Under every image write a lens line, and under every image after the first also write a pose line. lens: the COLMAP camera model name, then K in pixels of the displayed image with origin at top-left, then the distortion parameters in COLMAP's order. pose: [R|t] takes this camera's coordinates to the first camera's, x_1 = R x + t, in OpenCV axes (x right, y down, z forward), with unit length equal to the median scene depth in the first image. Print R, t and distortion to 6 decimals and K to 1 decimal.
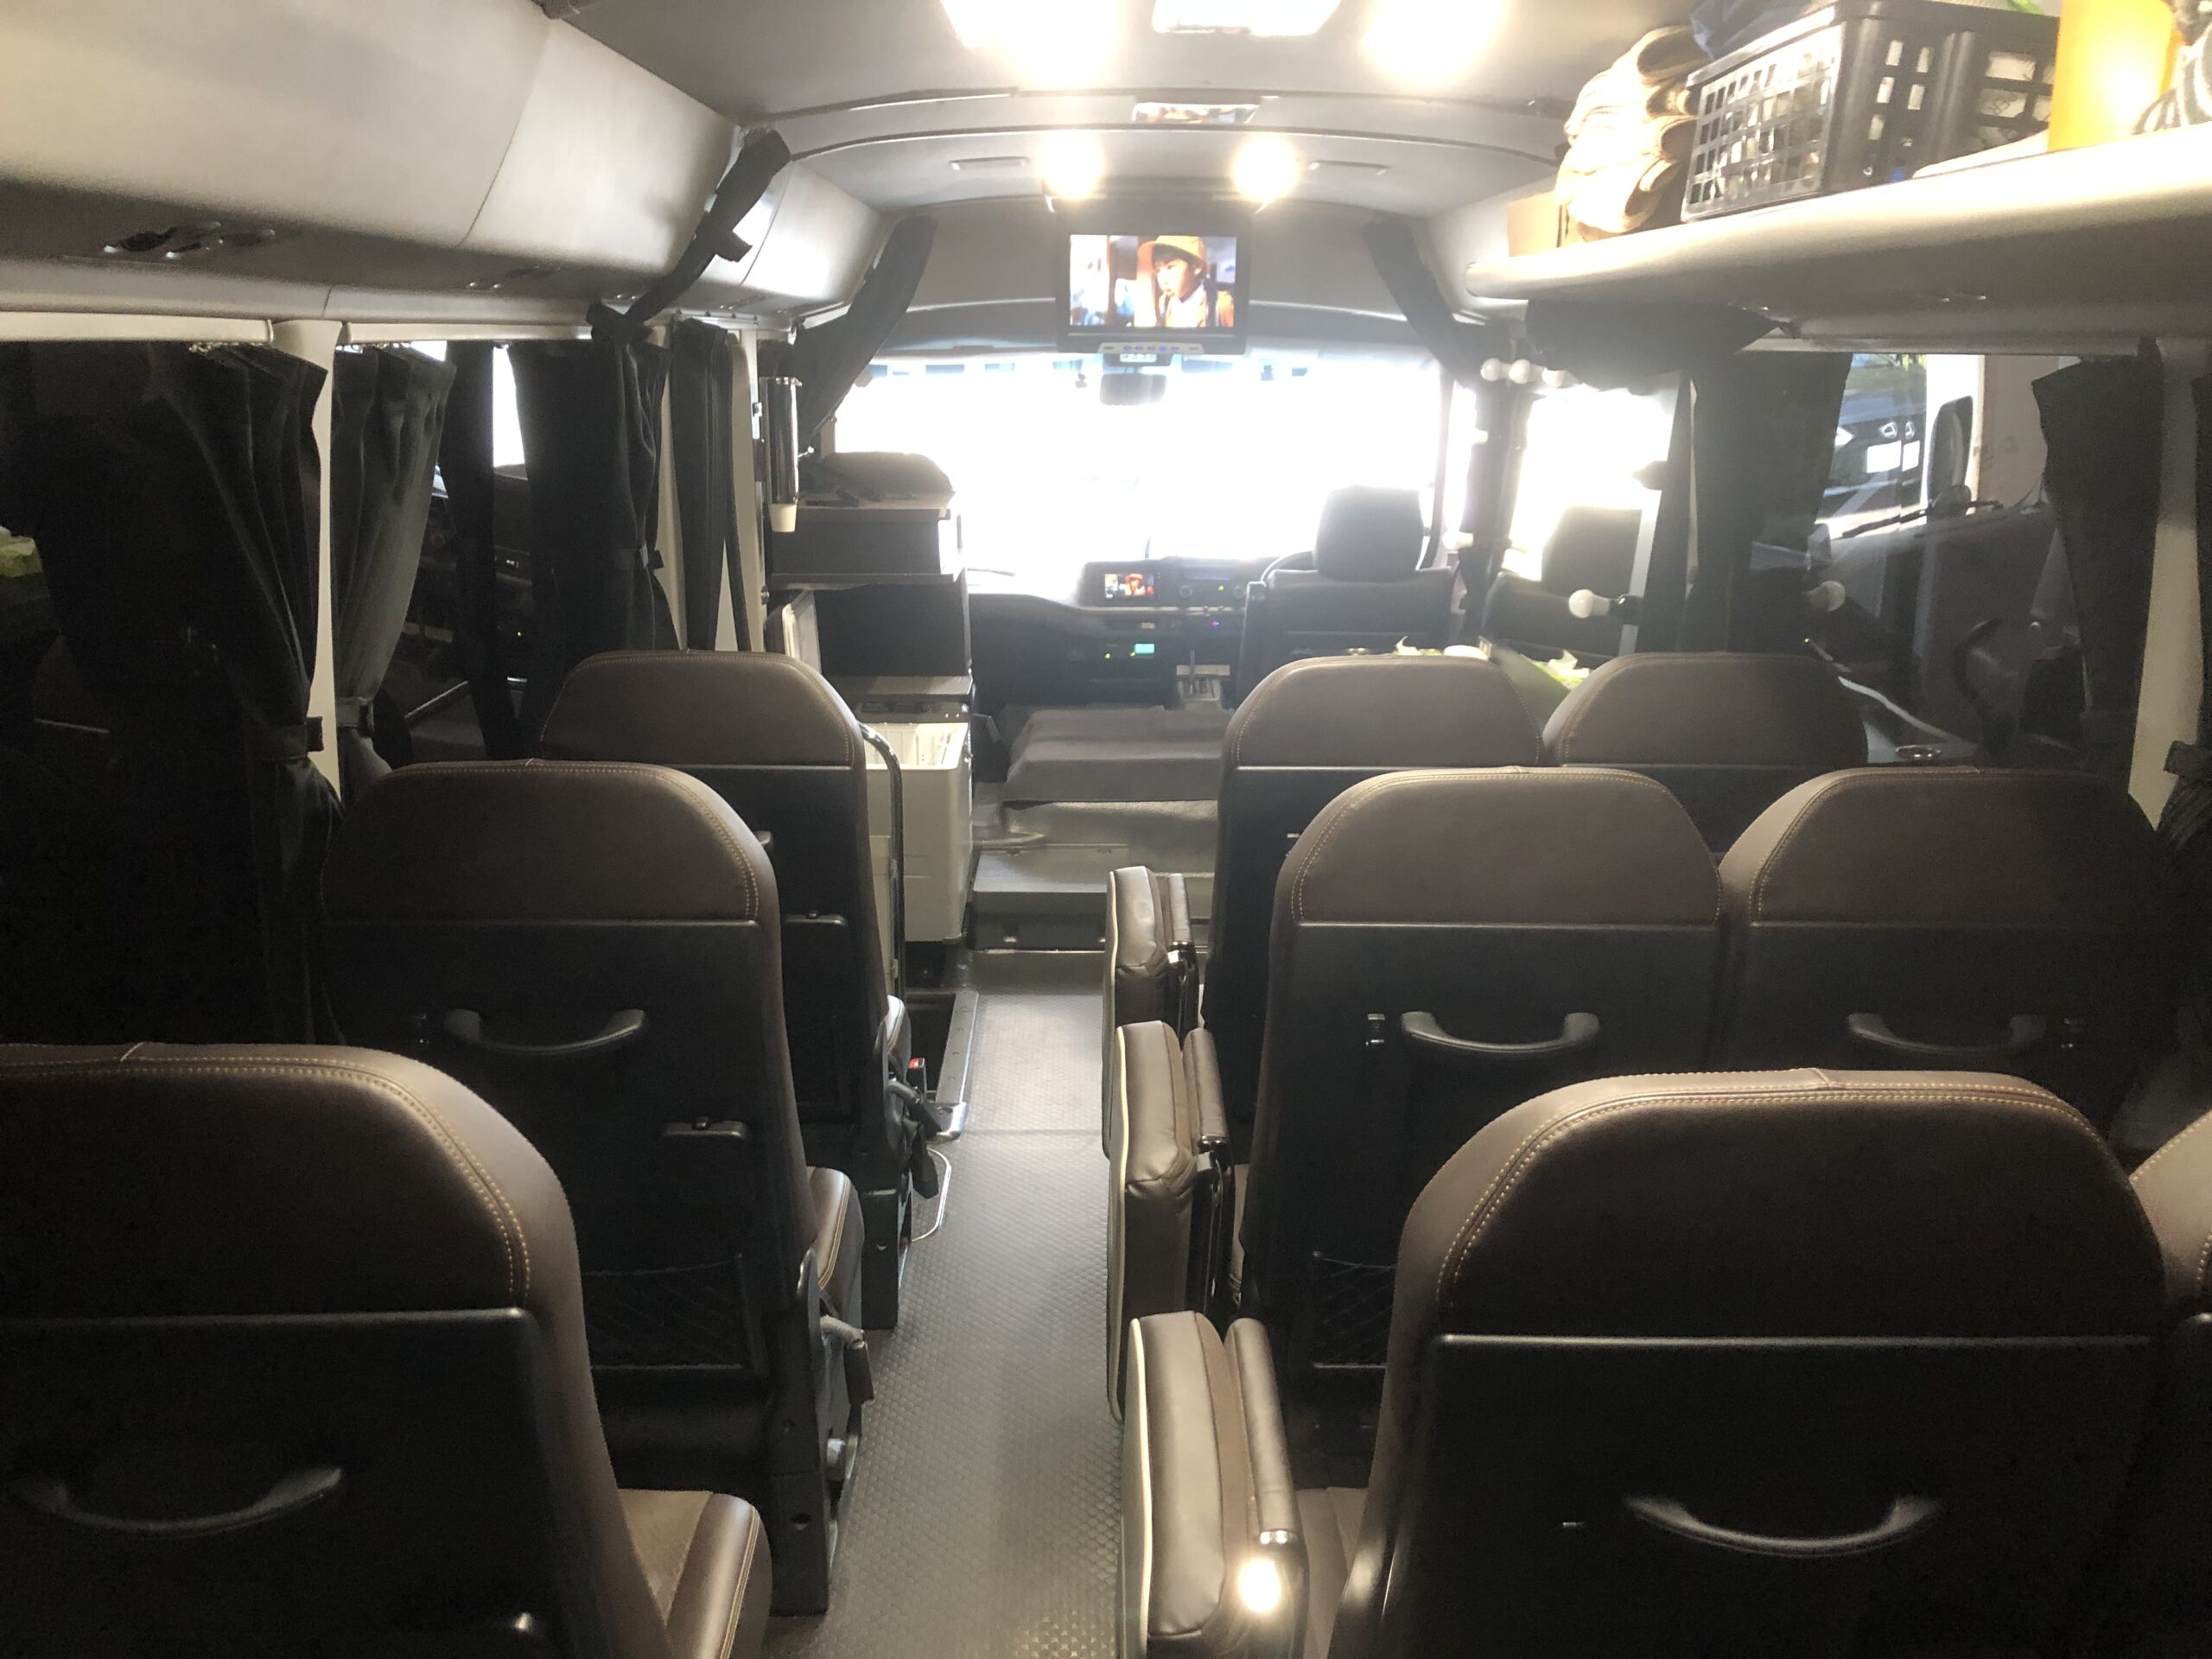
lens RADIAL K [[1830.6, 0, 1106.0], [0, 1830.6, 829.5], [0, 0, 1]] dist [0.086483, -0.132926]
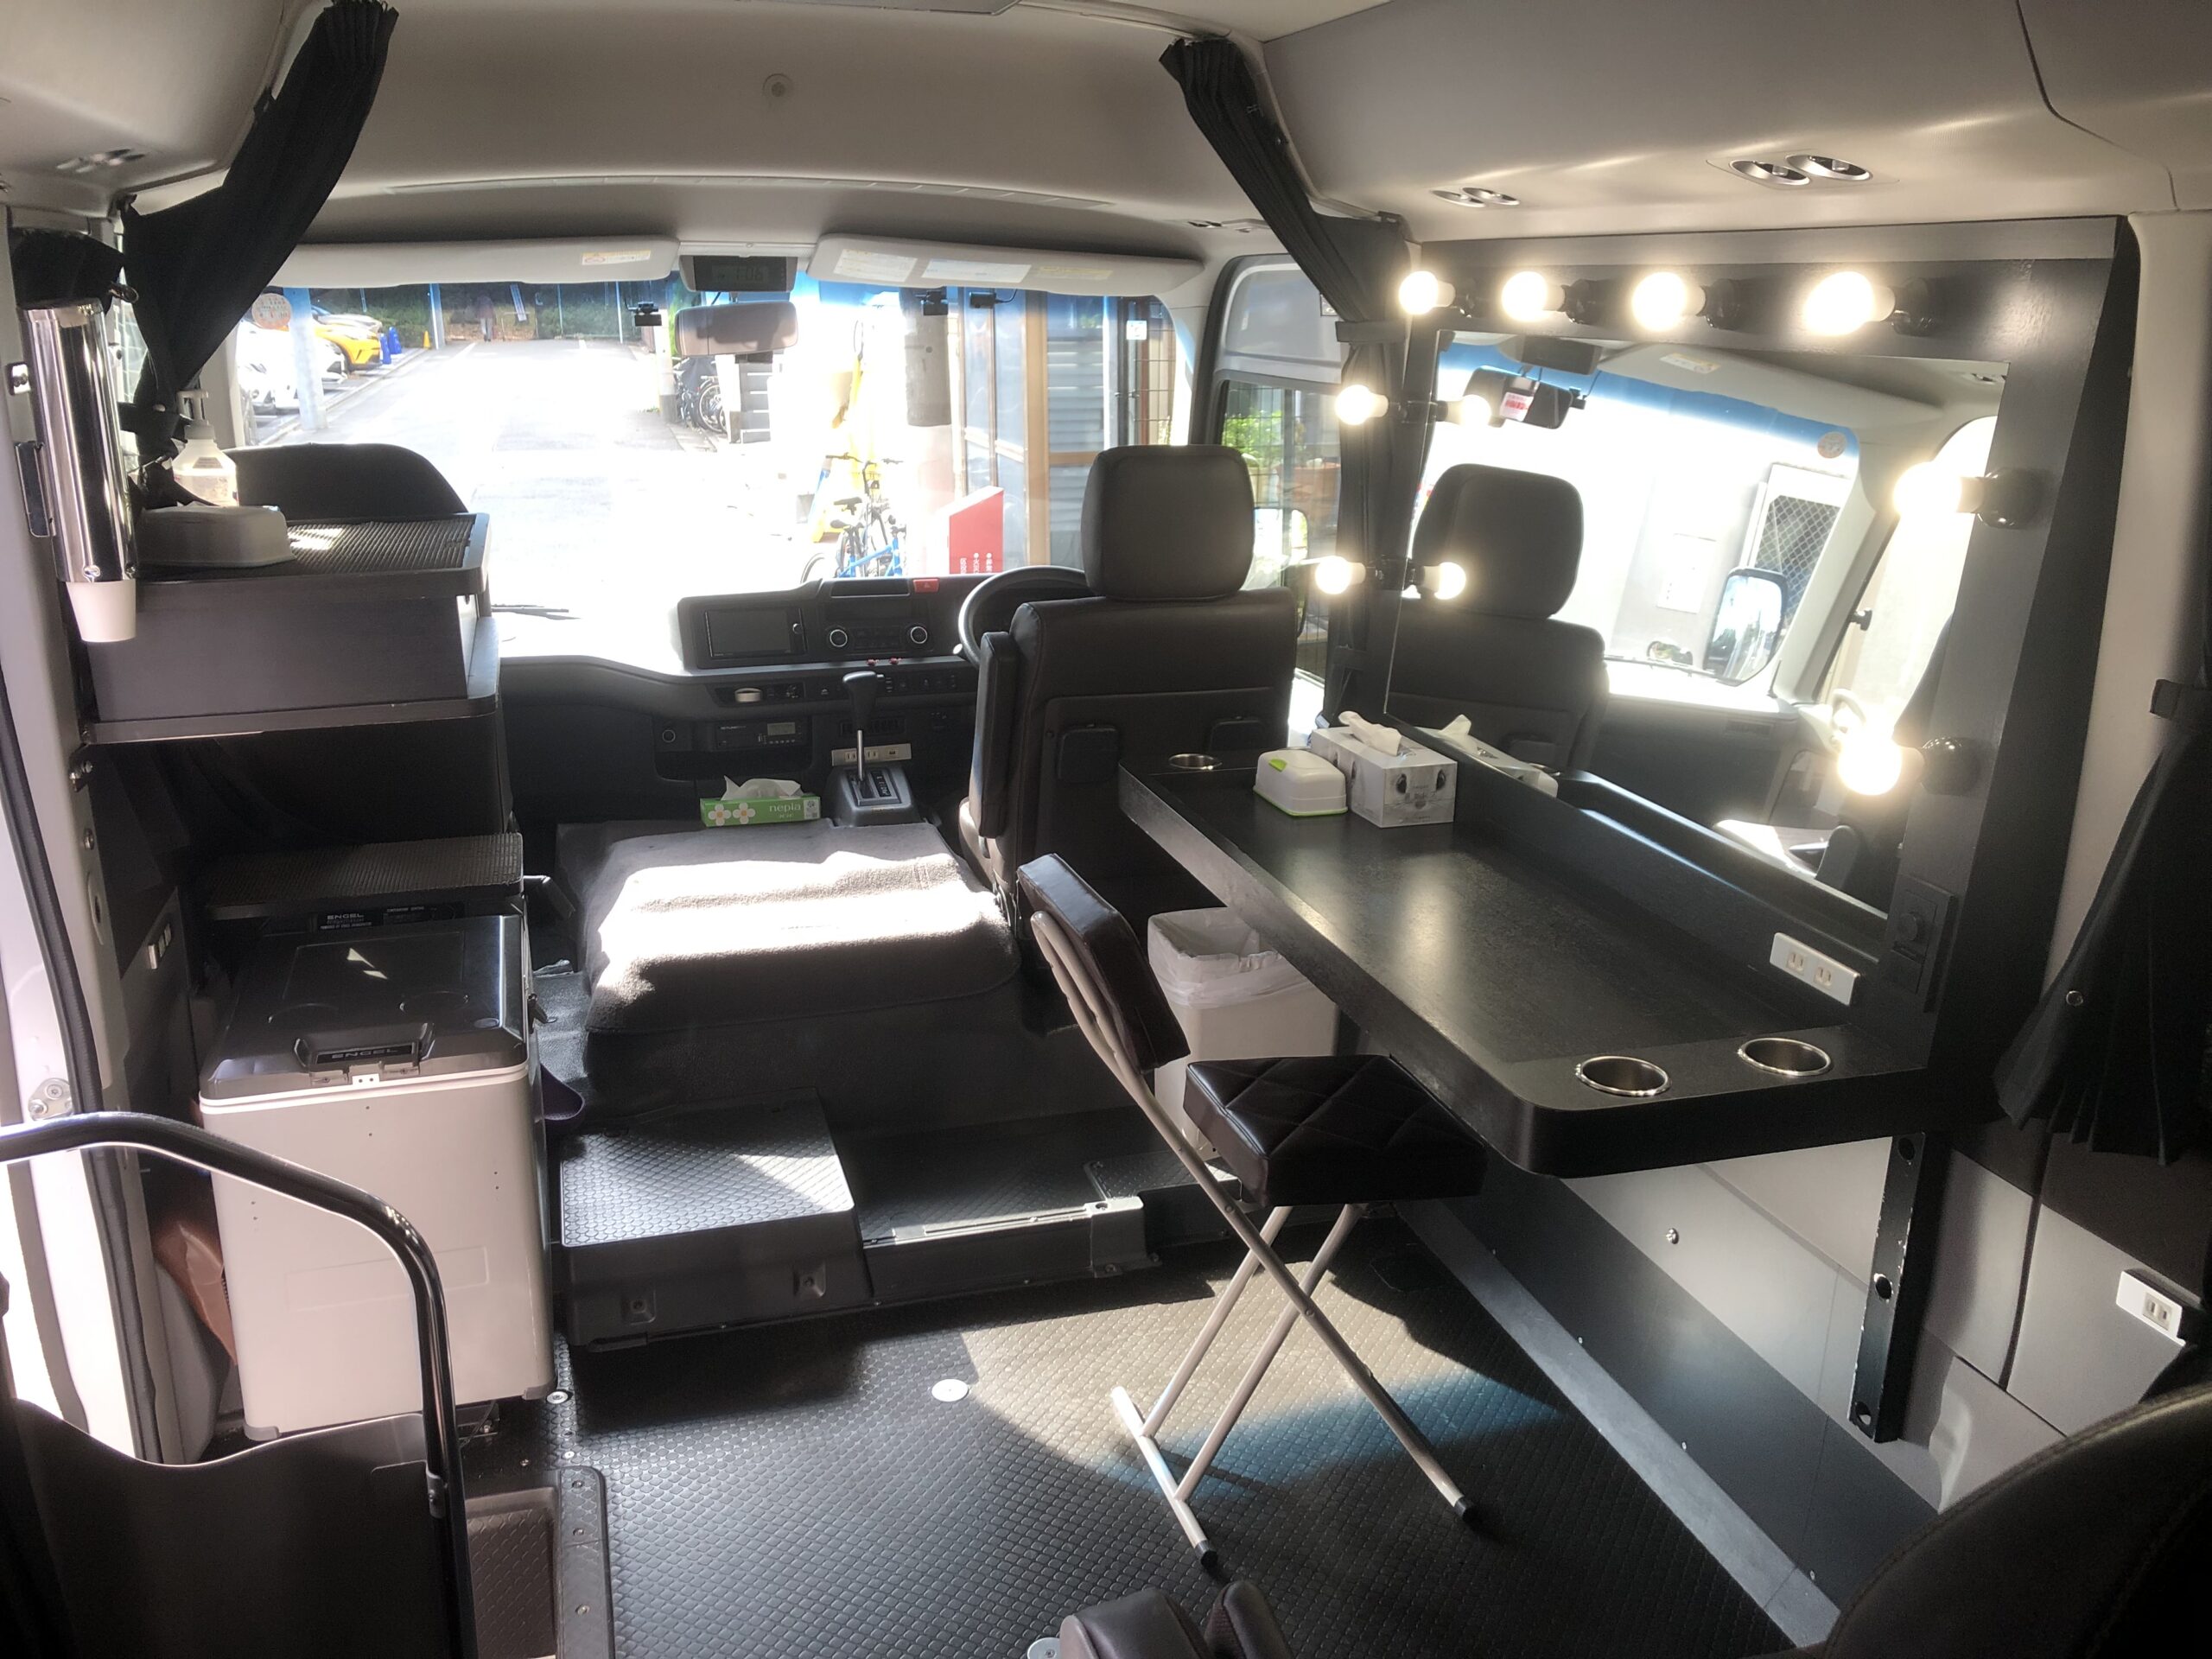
lens RADIAL K [[1830.6, 0, 1106.0], [0, 1830.6, 829.5], [0, 0, 1]] dist [0.086483, -0.132926]
pose [[0.962263, -0.076227, 0.261228, -0.050850], [0.067796, 0.996850, 0.041146, -0.101348], [-0.263542, -0.021883, 0.964400, 0.418630]]
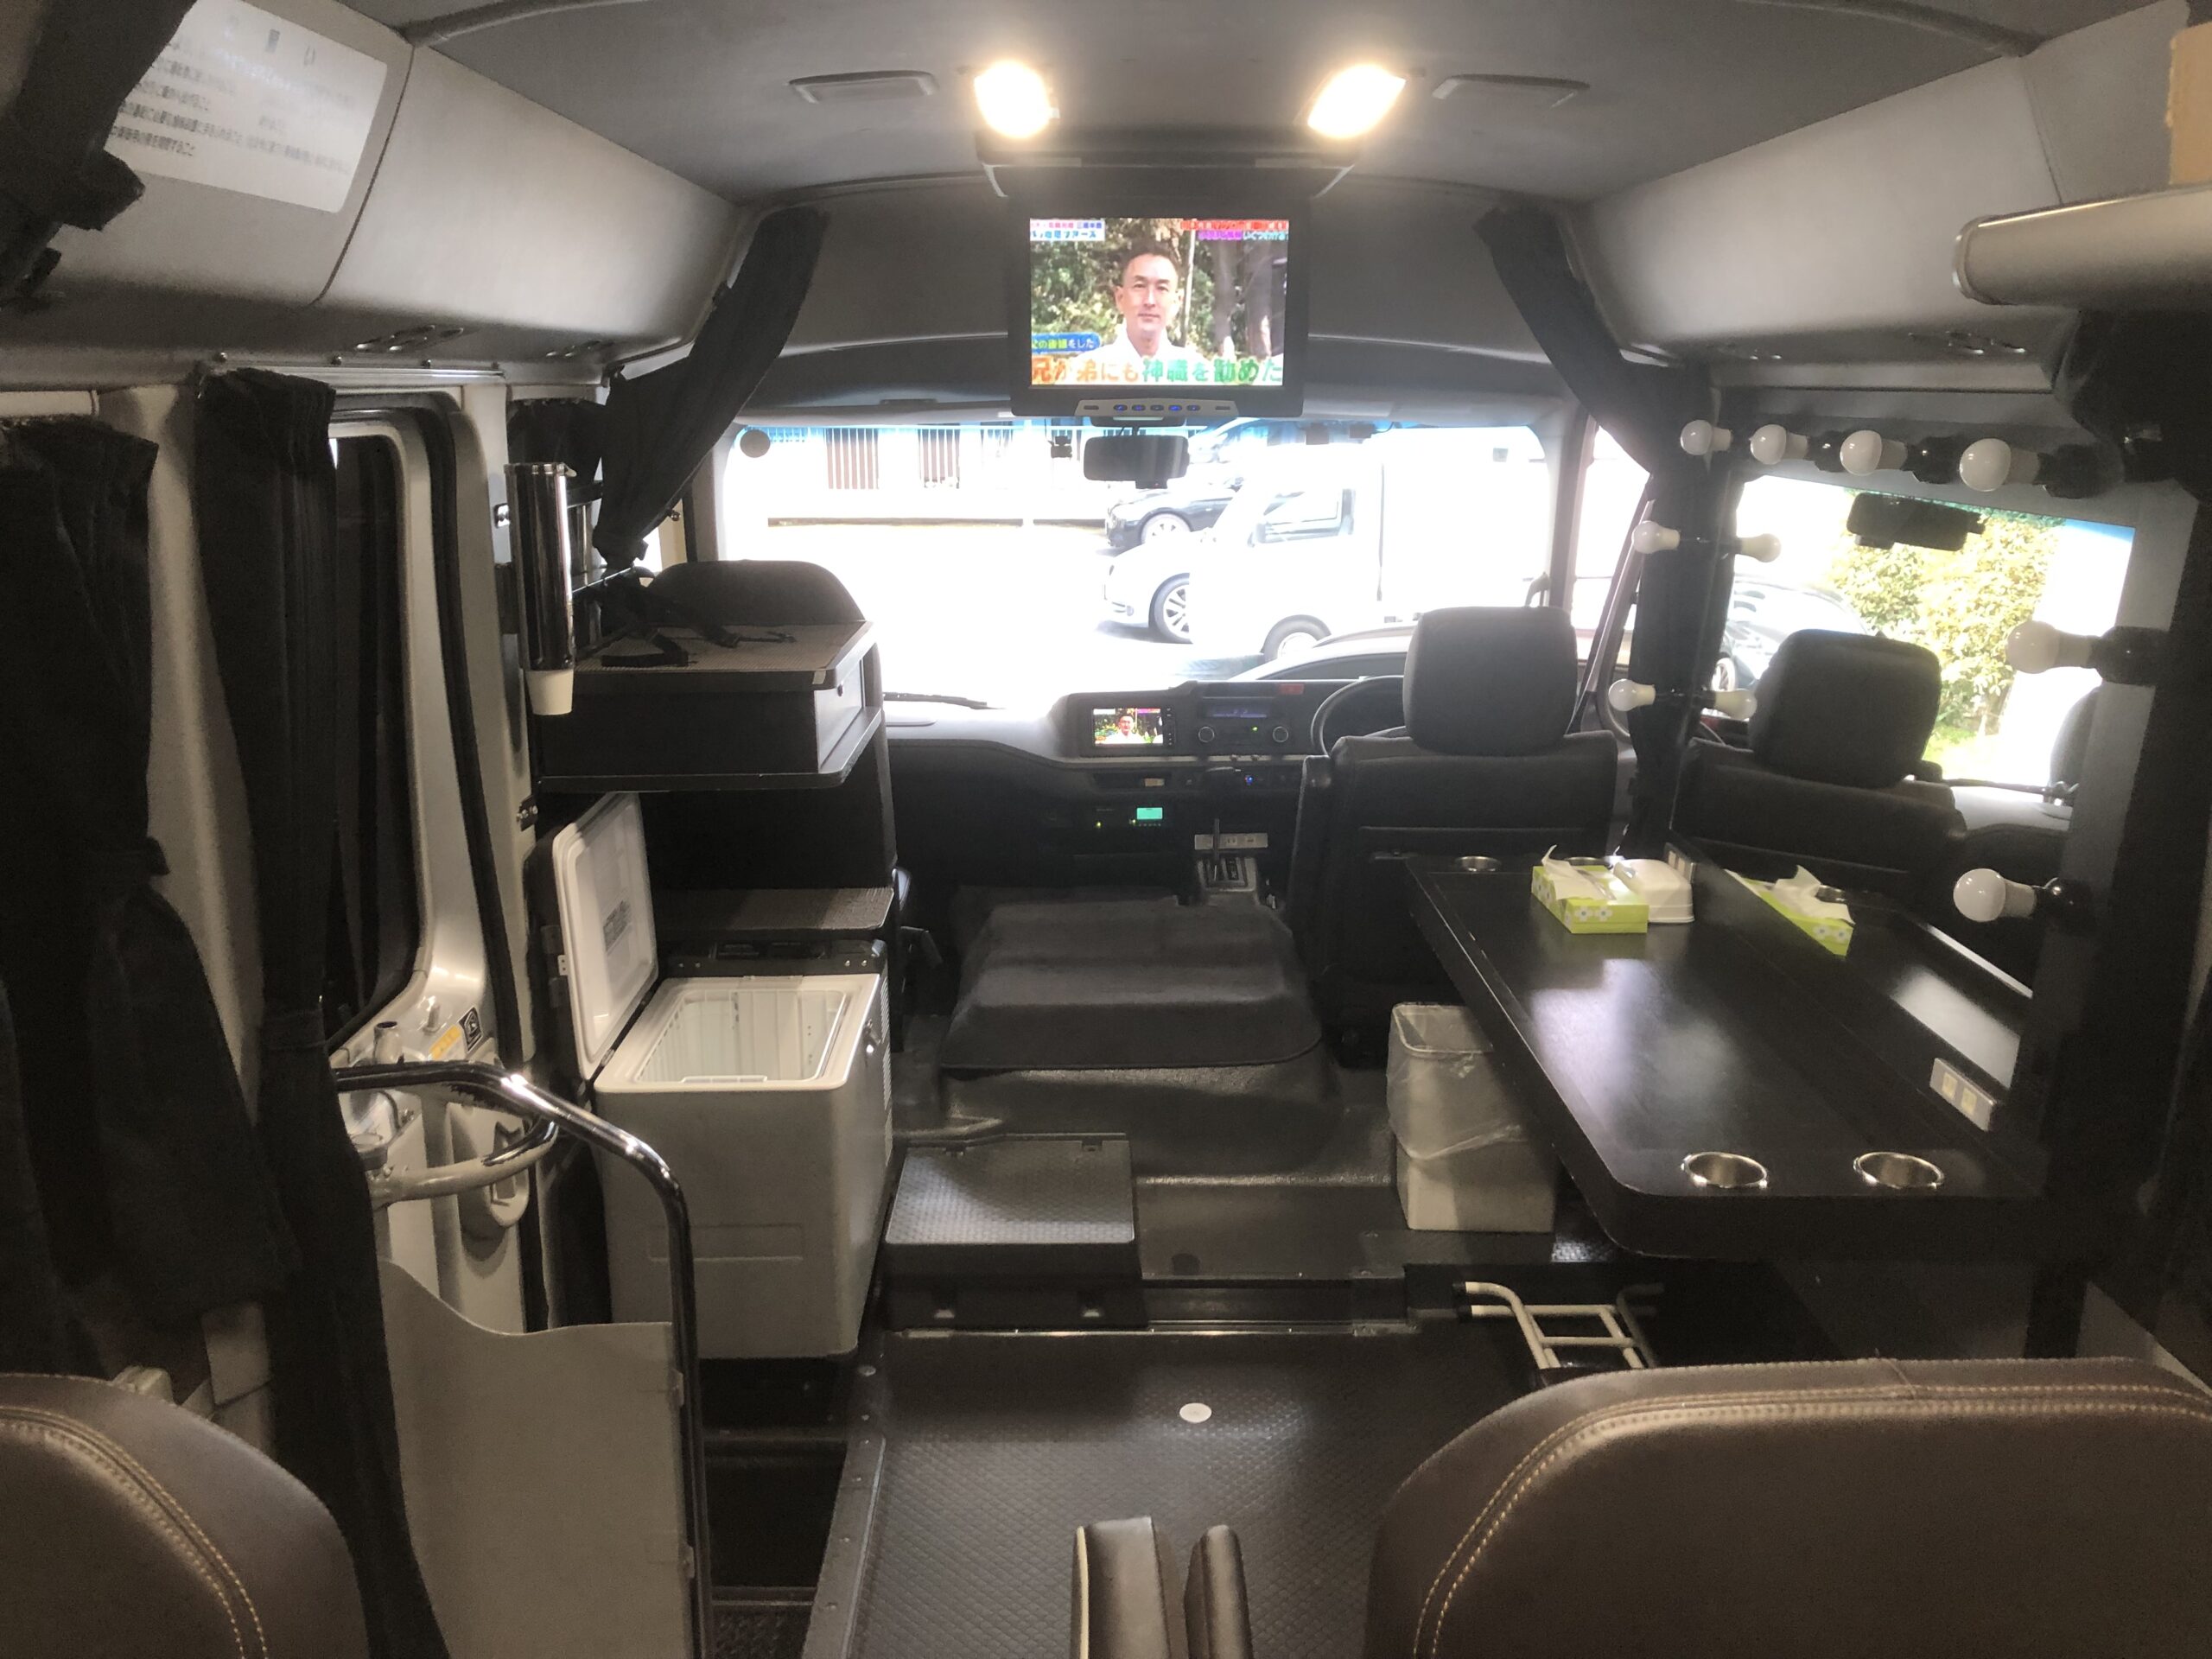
lens RADIAL K [[1830.6, 0, 1106.0], [0, 1830.6, 829.5], [0, 0, 1]] dist [0.086483, -0.132926]
pose [[0.999975, -0.005658, -0.004301, 0.008507], [0.005572, 0.999793, -0.019549, -0.096939], [0.004410, 0.019525, 0.999800, 0.344392]]
